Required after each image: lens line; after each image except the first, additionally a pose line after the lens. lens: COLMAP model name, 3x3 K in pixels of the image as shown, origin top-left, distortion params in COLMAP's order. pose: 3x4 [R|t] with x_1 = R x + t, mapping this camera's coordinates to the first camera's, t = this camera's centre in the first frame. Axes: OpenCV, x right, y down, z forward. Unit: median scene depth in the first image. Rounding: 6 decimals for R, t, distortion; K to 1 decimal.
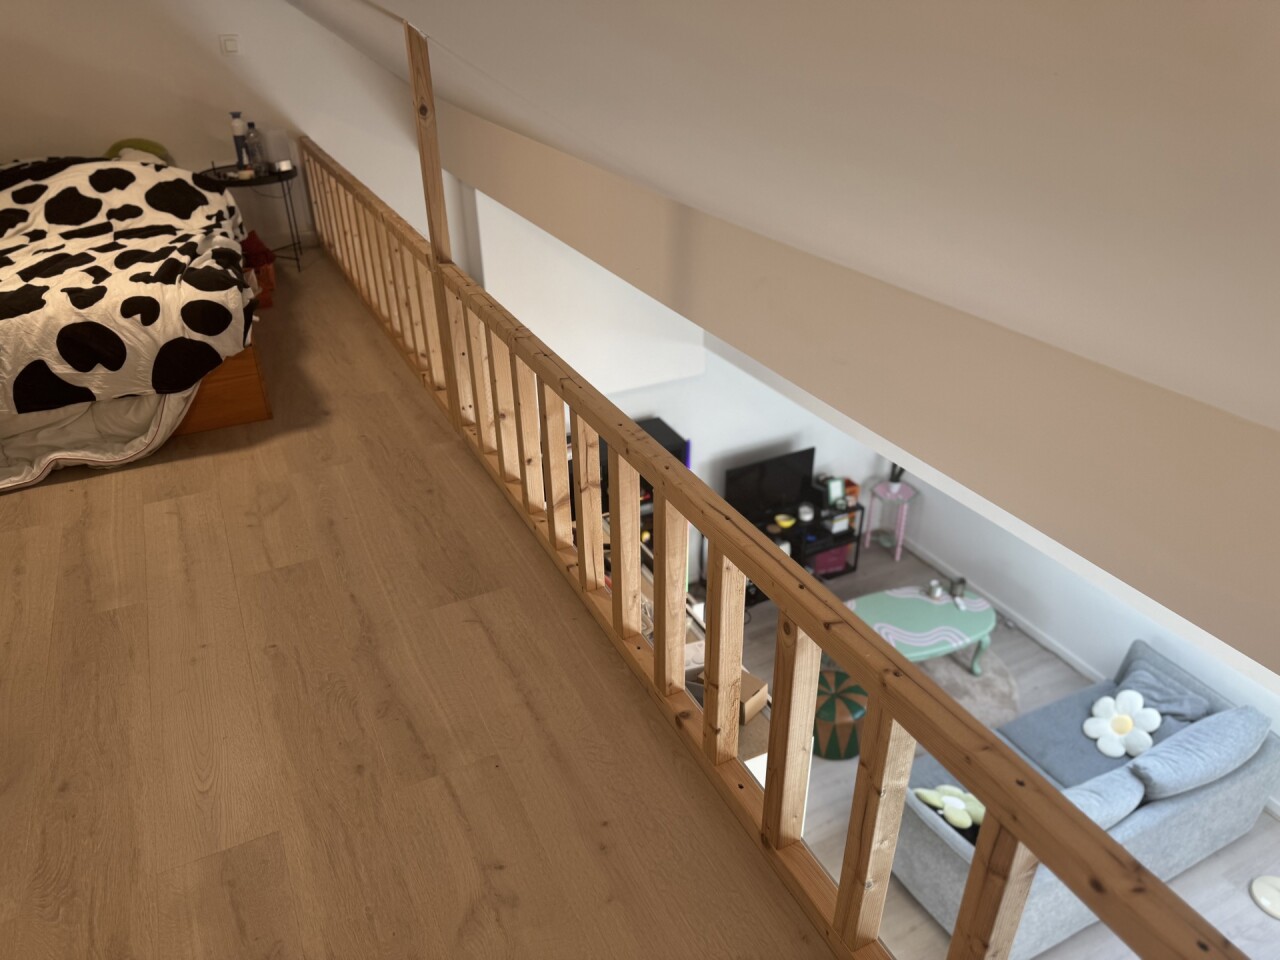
lens RADIAL K [[886.5, 0, 640.0], [0, 886.5, 480.0], [0, 0, 1]] dist [0.047530, -0.082920]
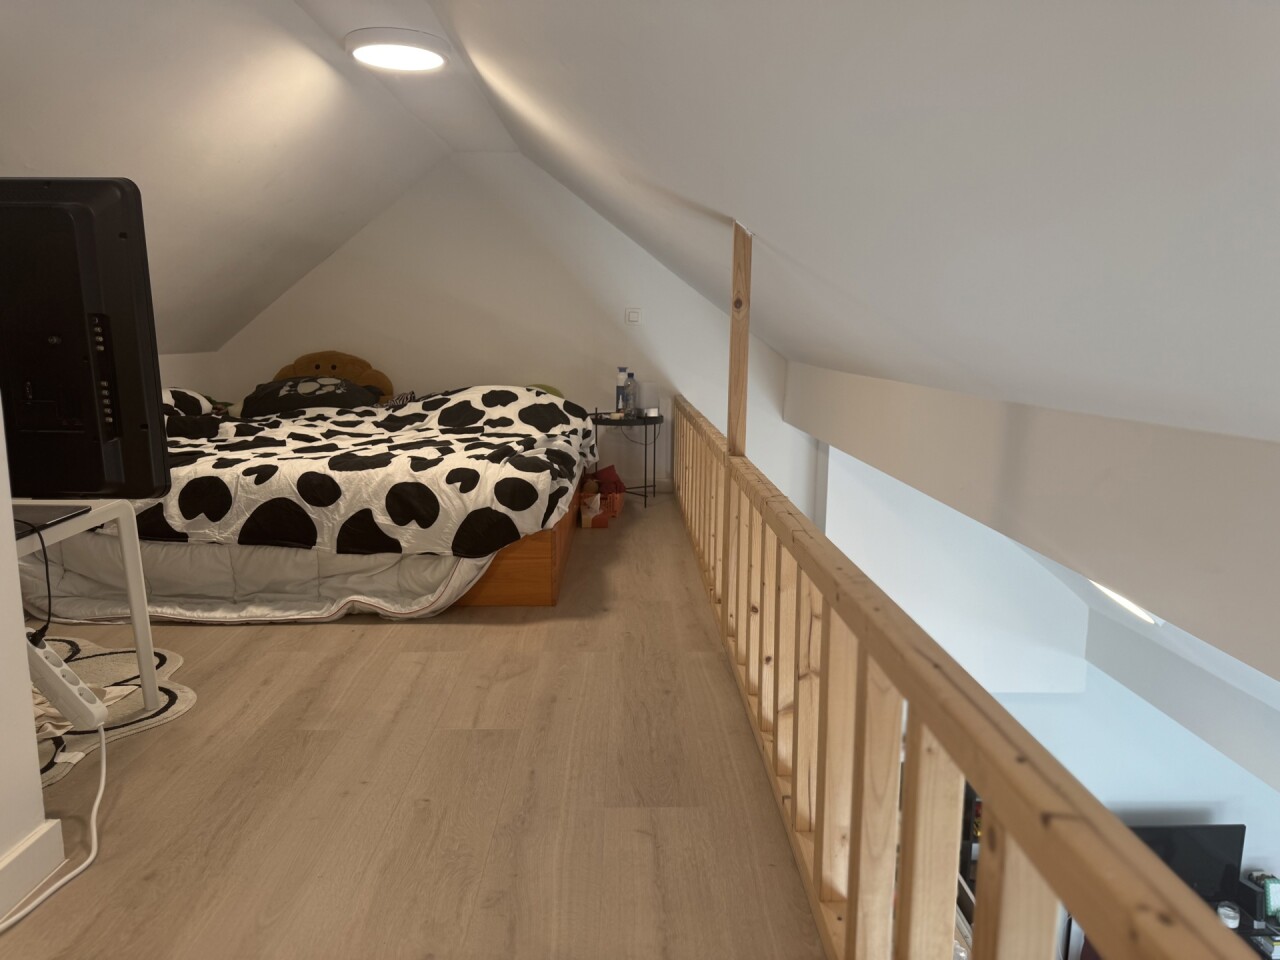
lens RADIAL K [[888.5, 0, 640.0], [0, 888.5, 480.0], [0, 0, 1]] dist [0.102845, -0.109110]
pose [[0.904314, 0.084805, -0.418359, 0.082988], [-0.222946, 0.929606, -0.293474, 0.077928], [0.364021, 0.358664, 0.859563, 0.153504]]
